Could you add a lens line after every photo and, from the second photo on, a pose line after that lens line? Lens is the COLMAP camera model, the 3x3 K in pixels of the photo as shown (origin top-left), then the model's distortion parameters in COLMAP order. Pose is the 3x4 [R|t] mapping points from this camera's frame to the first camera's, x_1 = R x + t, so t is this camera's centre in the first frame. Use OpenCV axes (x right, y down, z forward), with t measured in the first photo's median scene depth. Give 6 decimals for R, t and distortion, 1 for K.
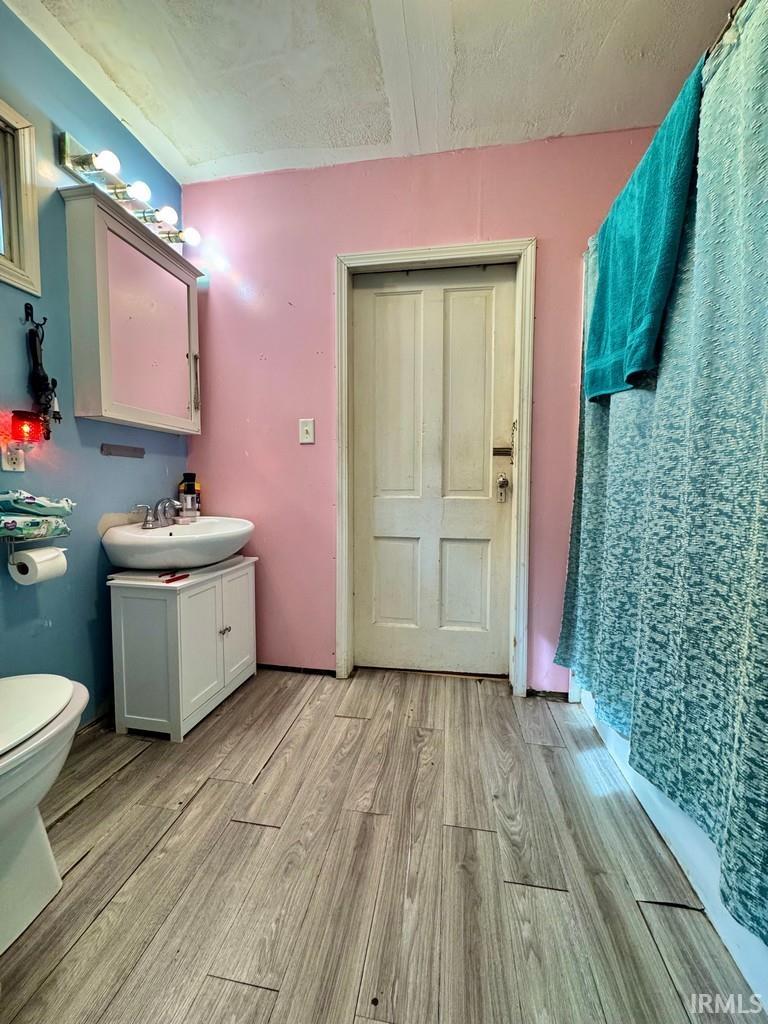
lens RADIAL K [[405.6, 0, 384.0], [0, 405.6, 512.0], [0, 0, 1]] dist [-0.001918, -0.000083]
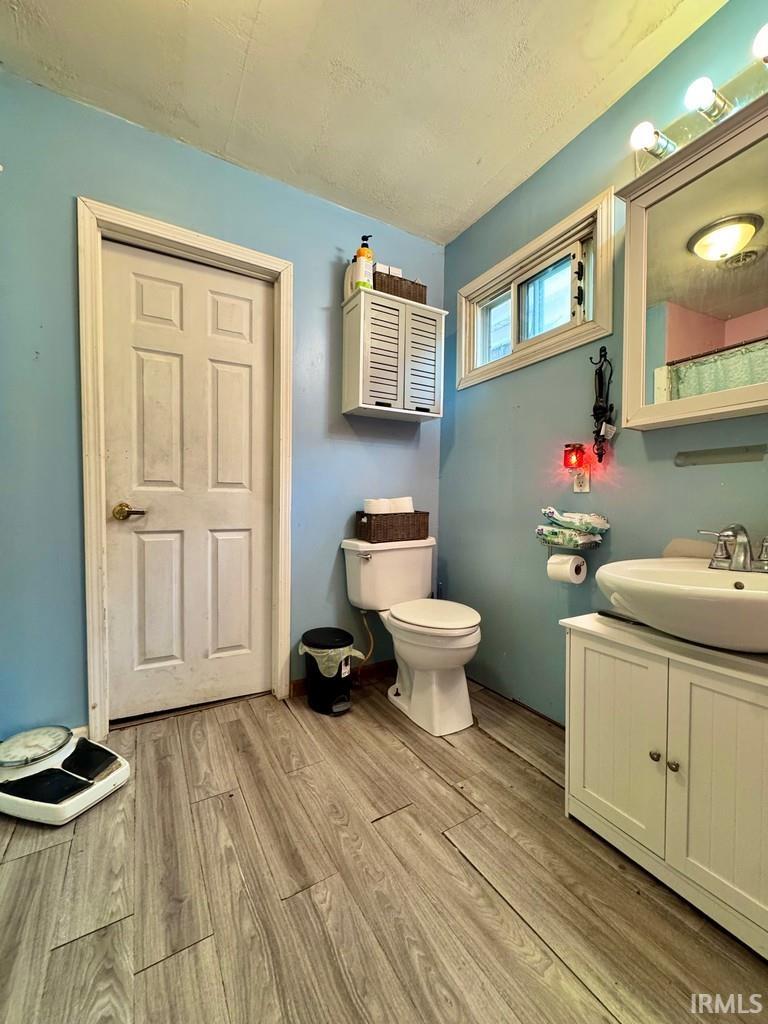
lens RADIAL K [[405.6, 0, 384.0], [0, 405.6, 512.0], [0, 0, 1]] dist [-0.001918, -0.000083]
pose [[-0.757897, -0.000298, -0.652374, 0.381186], [-0.056677, 0.996249, 0.065390, -0.091520], [0.649907, 0.086533, -0.755071, 1.633609]]
